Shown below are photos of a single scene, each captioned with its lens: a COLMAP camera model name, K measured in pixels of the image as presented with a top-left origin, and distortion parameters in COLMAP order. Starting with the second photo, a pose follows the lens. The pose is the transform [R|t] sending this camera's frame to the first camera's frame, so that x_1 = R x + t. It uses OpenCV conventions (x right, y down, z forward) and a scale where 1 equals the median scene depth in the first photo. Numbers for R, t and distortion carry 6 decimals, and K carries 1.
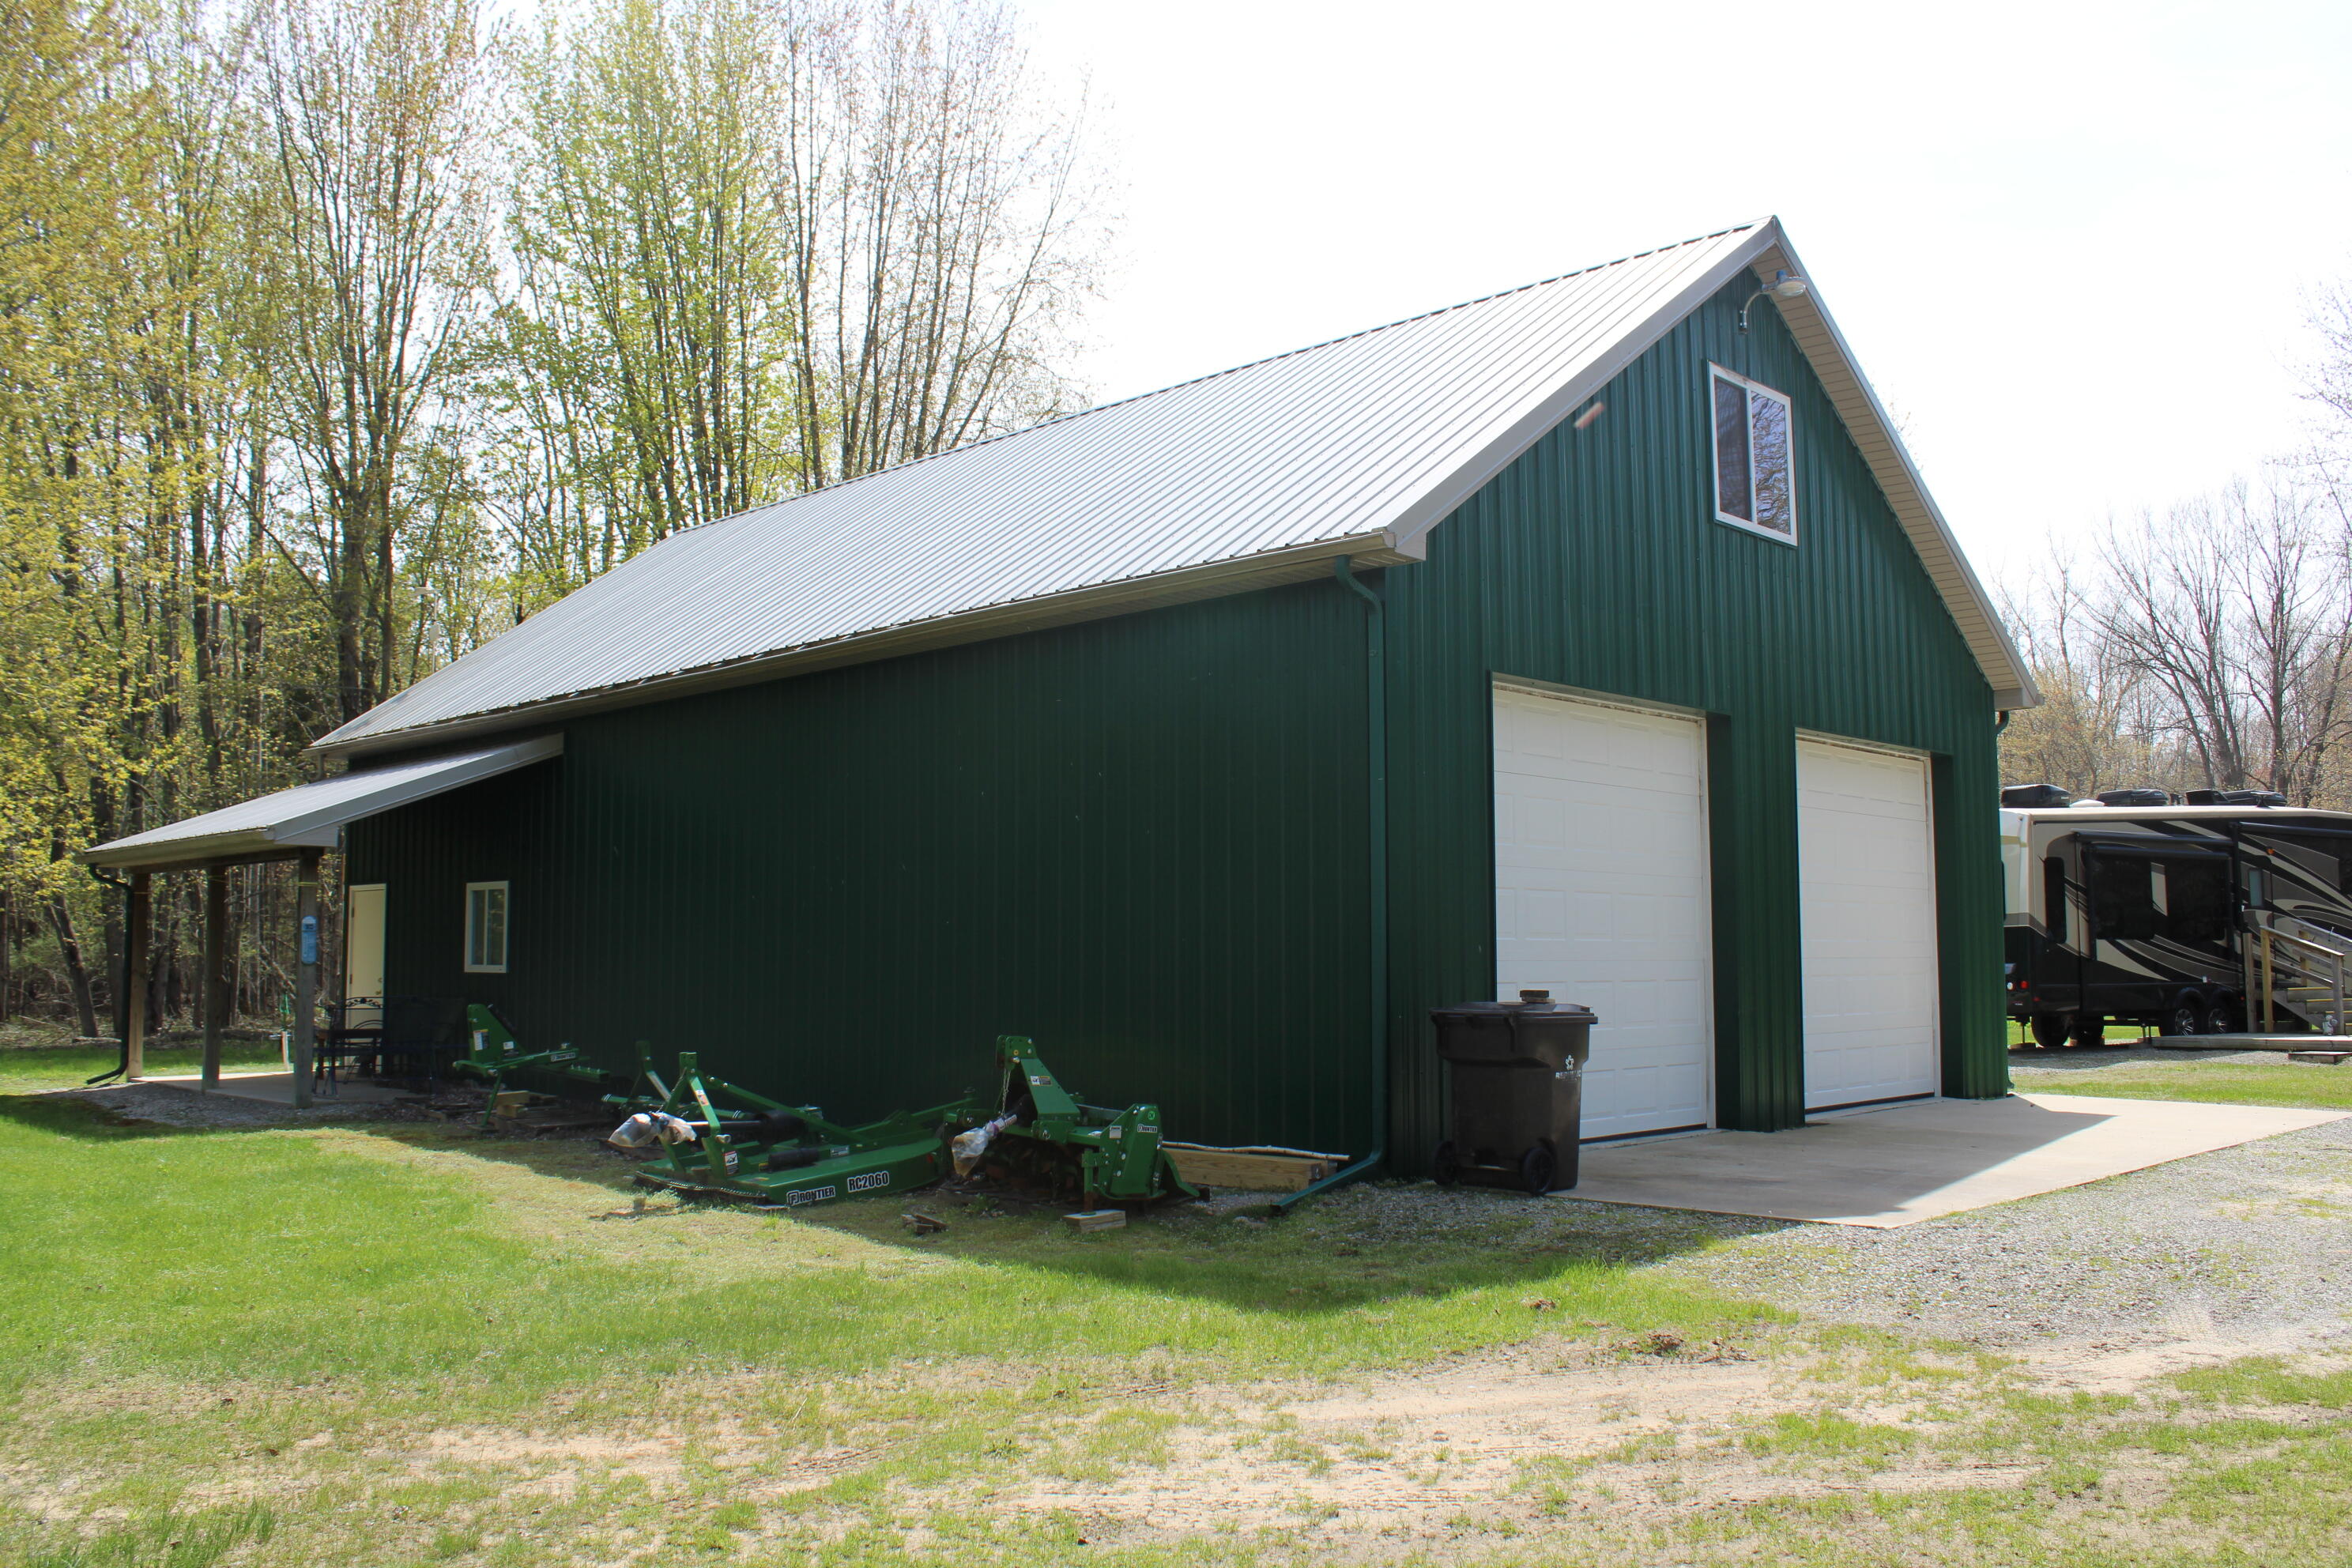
lens RADIAL K [[1898.6, 0, 1176.0], [0, 1898.6, 784.0], [0, 0, 1]] dist [-0.086238, 0.008044]
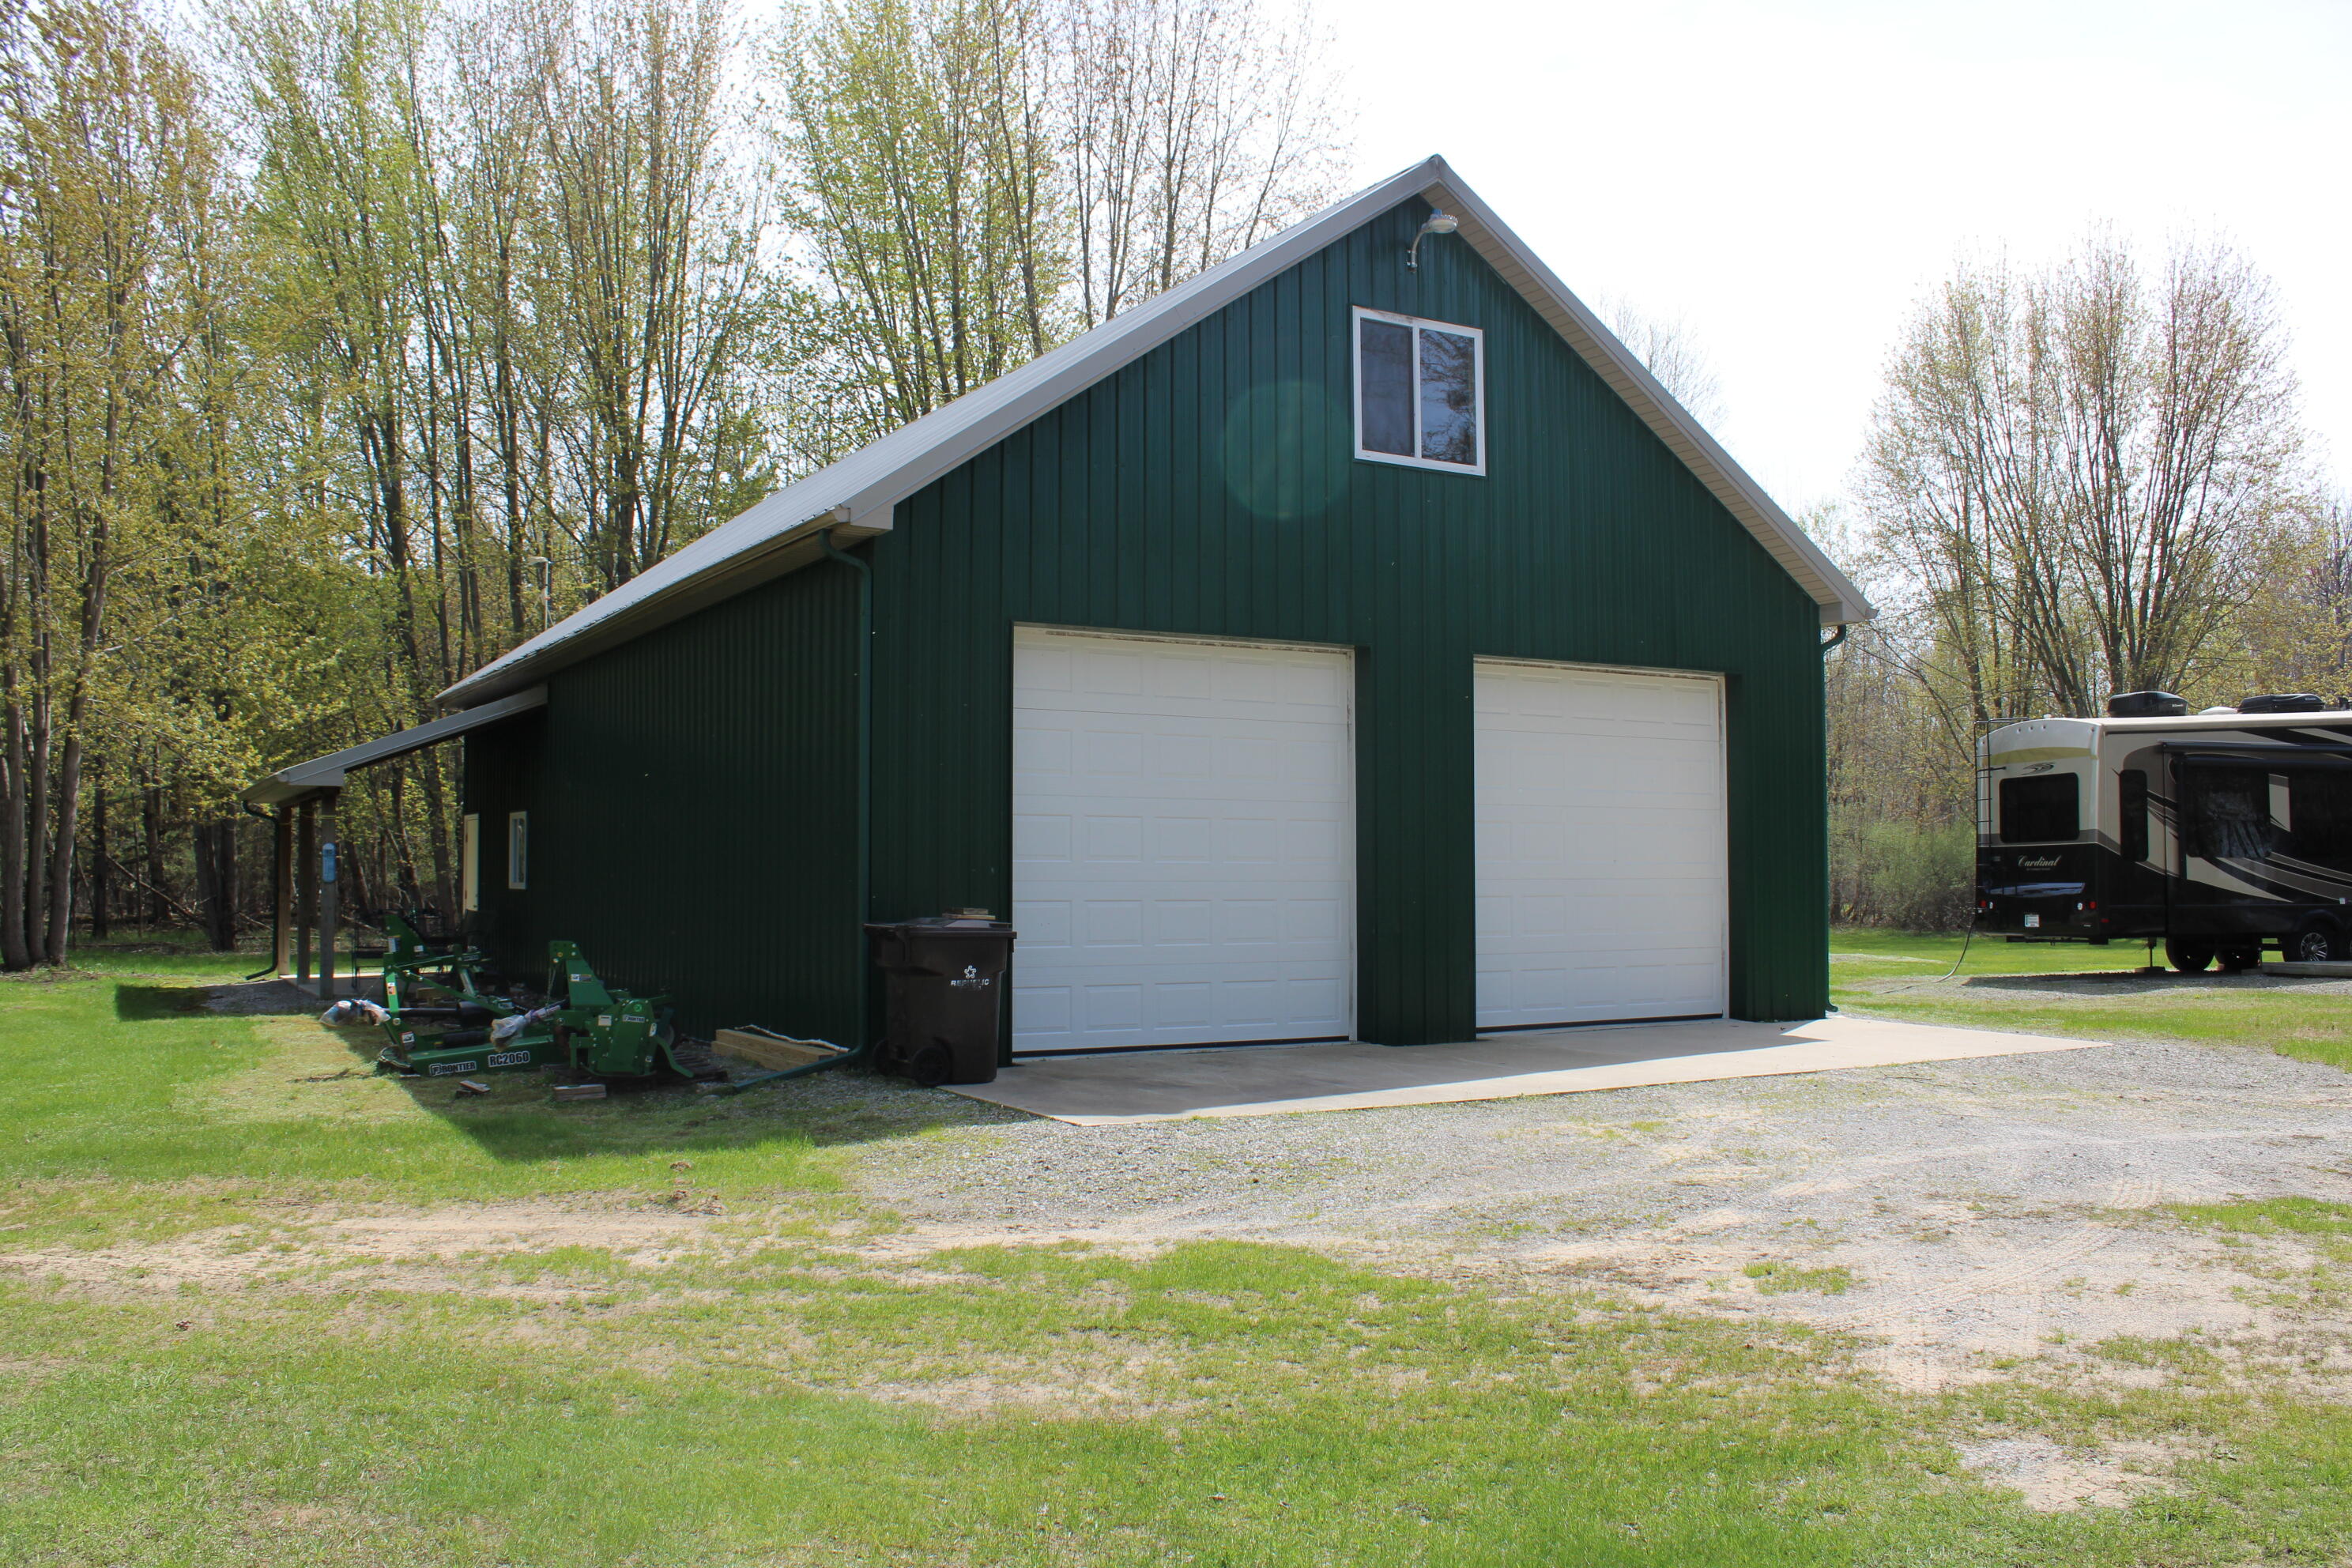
lens RADIAL K [[1898.6, 0, 1176.0], [0, 1898.6, 784.0], [0, 0, 1]] dist [-0.086238, 0.008044]
pose [[0.965570, -0.012067, -0.259864, 0.383889], [0.023664, 0.998856, 0.041546, -0.005467], [0.259066, -0.046266, 0.964751, -0.036650]]
